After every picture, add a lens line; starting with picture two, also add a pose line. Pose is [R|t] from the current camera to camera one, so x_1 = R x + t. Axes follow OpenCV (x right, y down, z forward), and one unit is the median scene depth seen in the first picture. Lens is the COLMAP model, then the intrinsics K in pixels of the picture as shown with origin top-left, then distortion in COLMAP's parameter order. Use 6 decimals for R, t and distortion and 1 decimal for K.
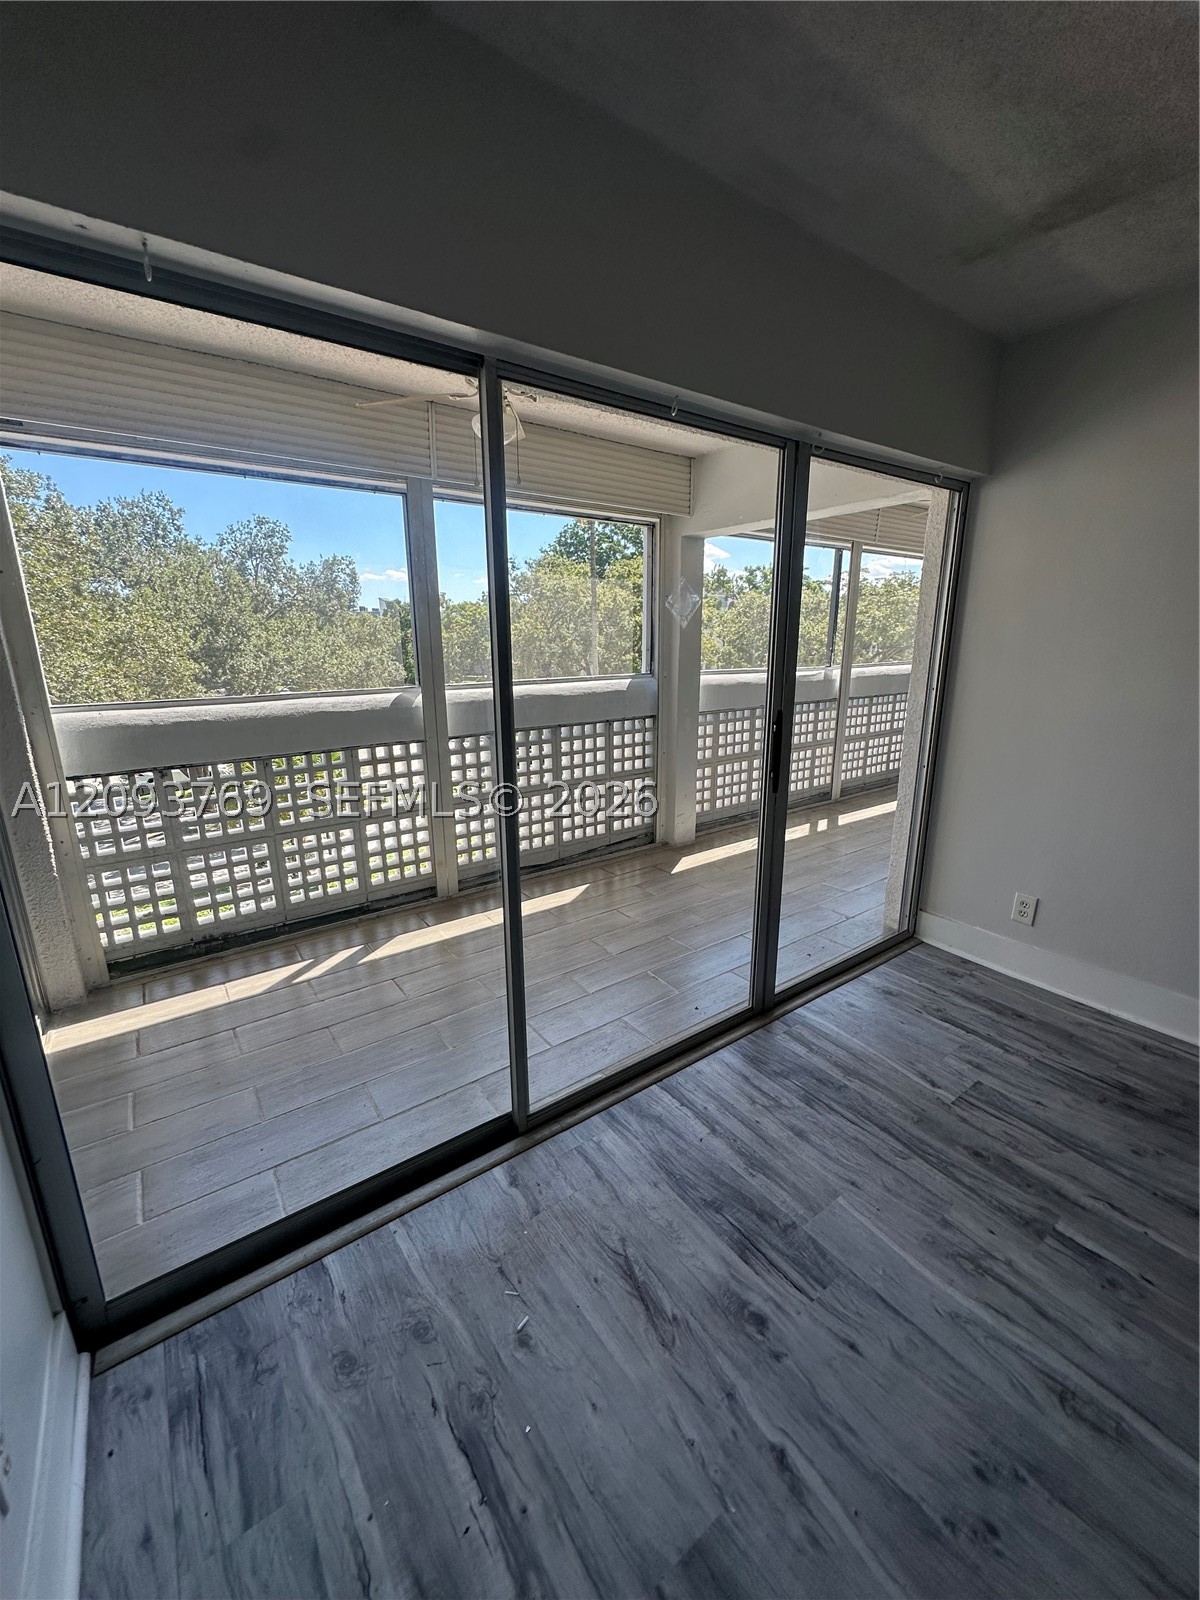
lens RADIAL K [[642.4, 0, 592.1], [0, 642.4, 794.4], [0, 0, 1]] dist [-0.007682, 0.001580]
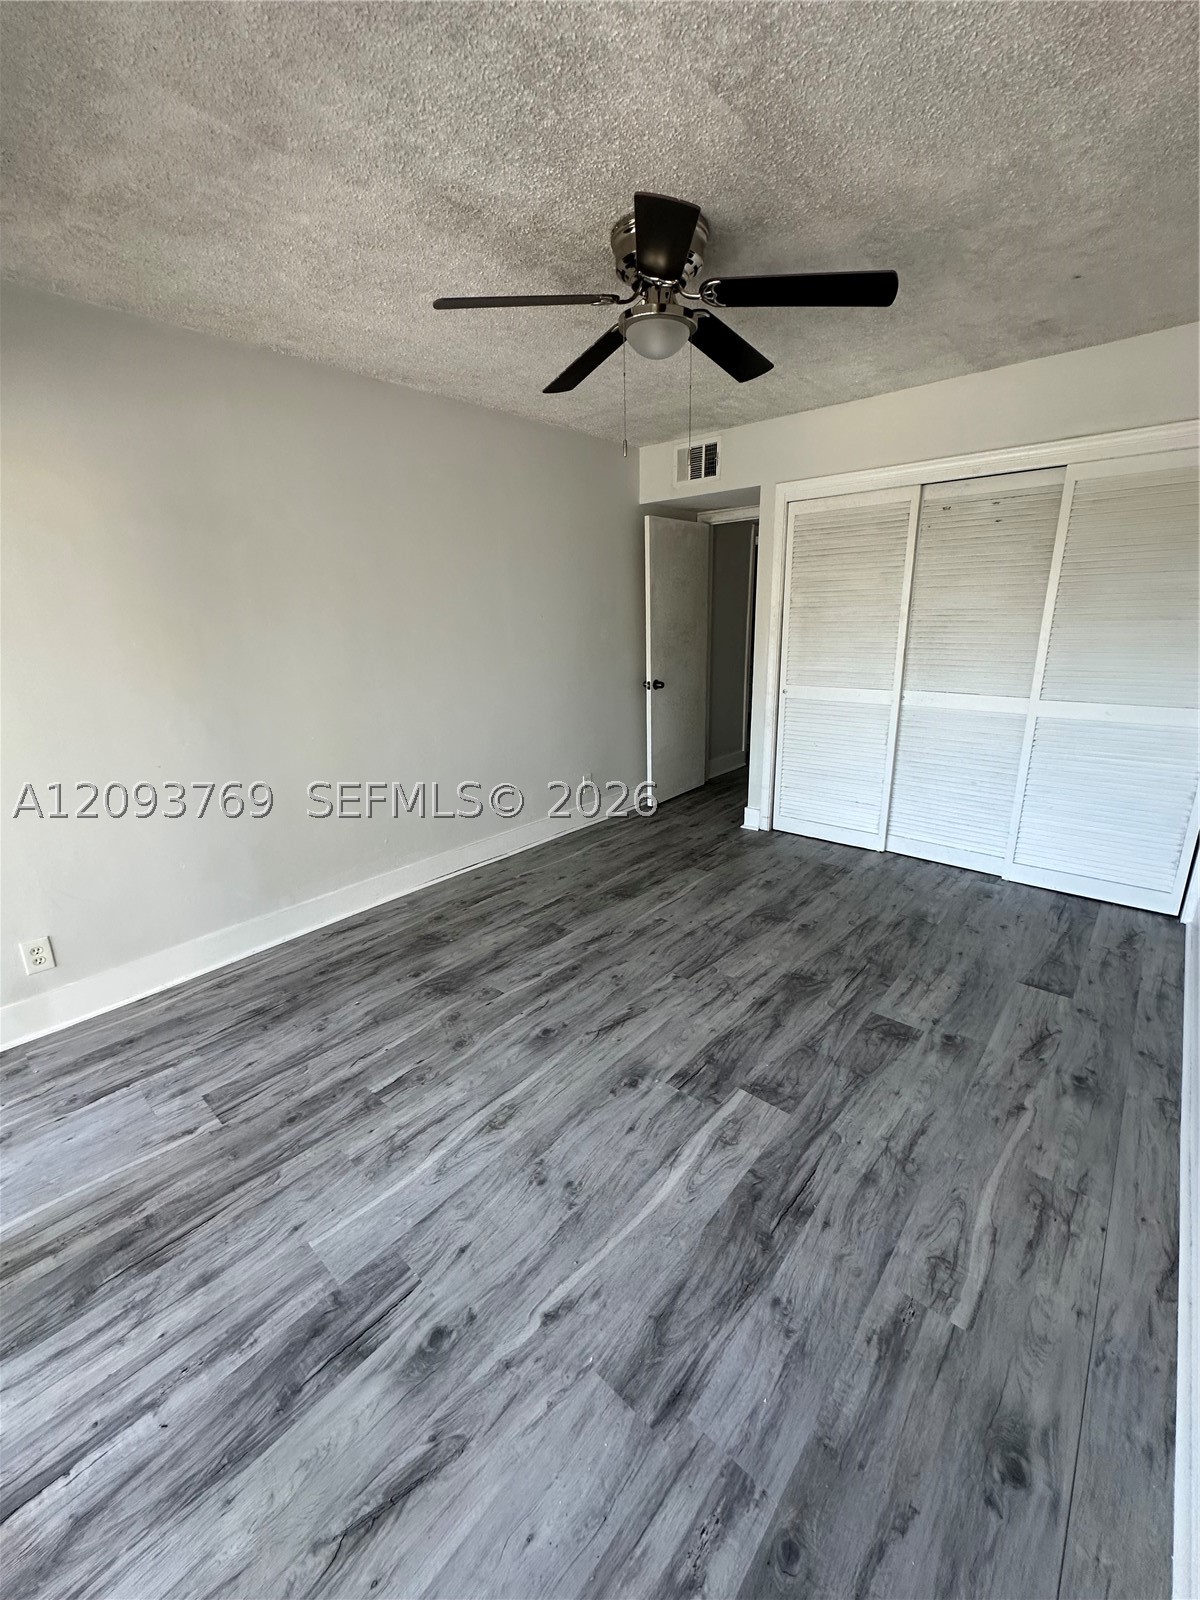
lens RADIAL K [[642.4, 0, 614.8], [0, 642.4, 803.6], [0, 0, 1]] dist [-0.007682, 0.001580]
pose [[-0.233670, -0.273915, 0.932936, -0.440075], [0.262566, 0.906075, 0.331793, -0.151504], [-0.936193, 0.322487, -0.139802, 0.553401]]
